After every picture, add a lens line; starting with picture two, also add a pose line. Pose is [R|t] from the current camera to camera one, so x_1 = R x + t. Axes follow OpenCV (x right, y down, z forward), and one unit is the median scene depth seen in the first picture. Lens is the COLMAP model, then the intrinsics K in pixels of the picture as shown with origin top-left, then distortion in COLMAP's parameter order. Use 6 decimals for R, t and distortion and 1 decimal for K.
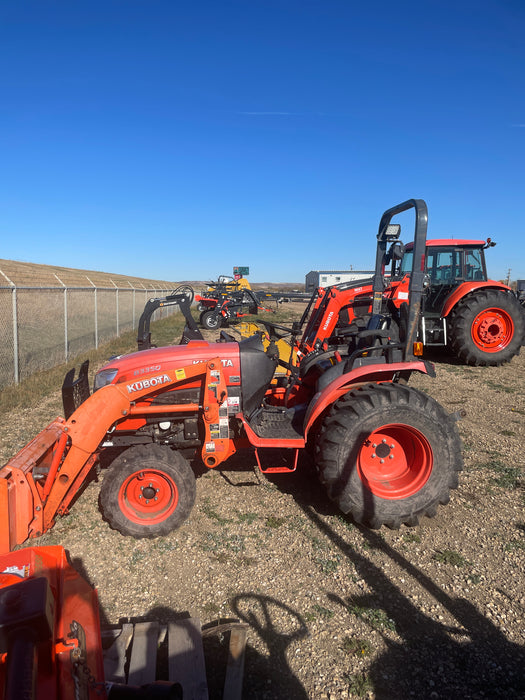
lens RADIAL K [[529.8, 0, 259.9], [0, 529.8, 348.5], [0, 0, 1]] dist [0.057108, -0.085336]
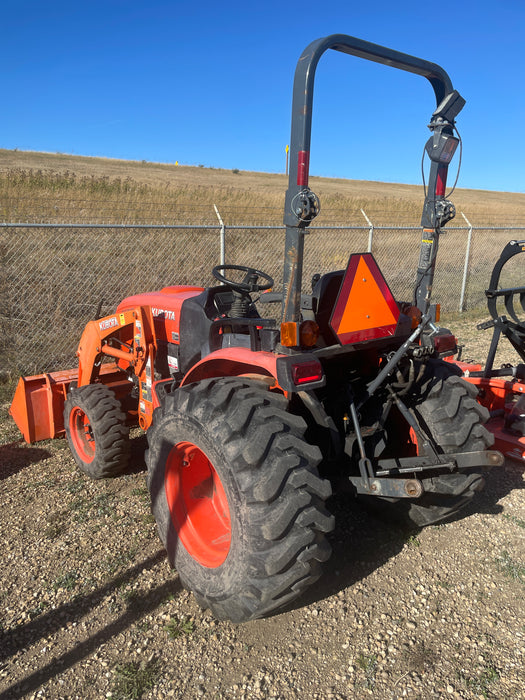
lens RADIAL K [[529.8, 0, 260.9], [0, 529.8, 351.7], [0, 0, 1]] dist [0.057108, -0.085336]
pose [[0.555537, 0.183327, -0.811030, 0.717776], [-0.093110, 0.982973, 0.158415, -0.063266], [0.826262, -0.012490, 0.563148, 0.667591]]
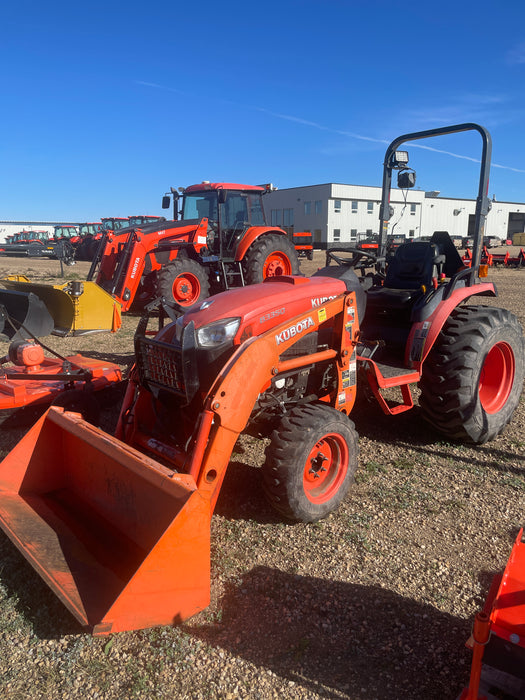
lens RADIAL K [[529.8, 0, 261.5], [0, 529.8, 351.6], [0, 0, 1]] dist [0.057108, -0.085336]
pose [[0.802550, -0.124216, 0.583509, -0.687478], [0.071499, 0.991061, 0.112636, 0.006124], [-0.592284, -0.048676, 0.804257, 0.395299]]
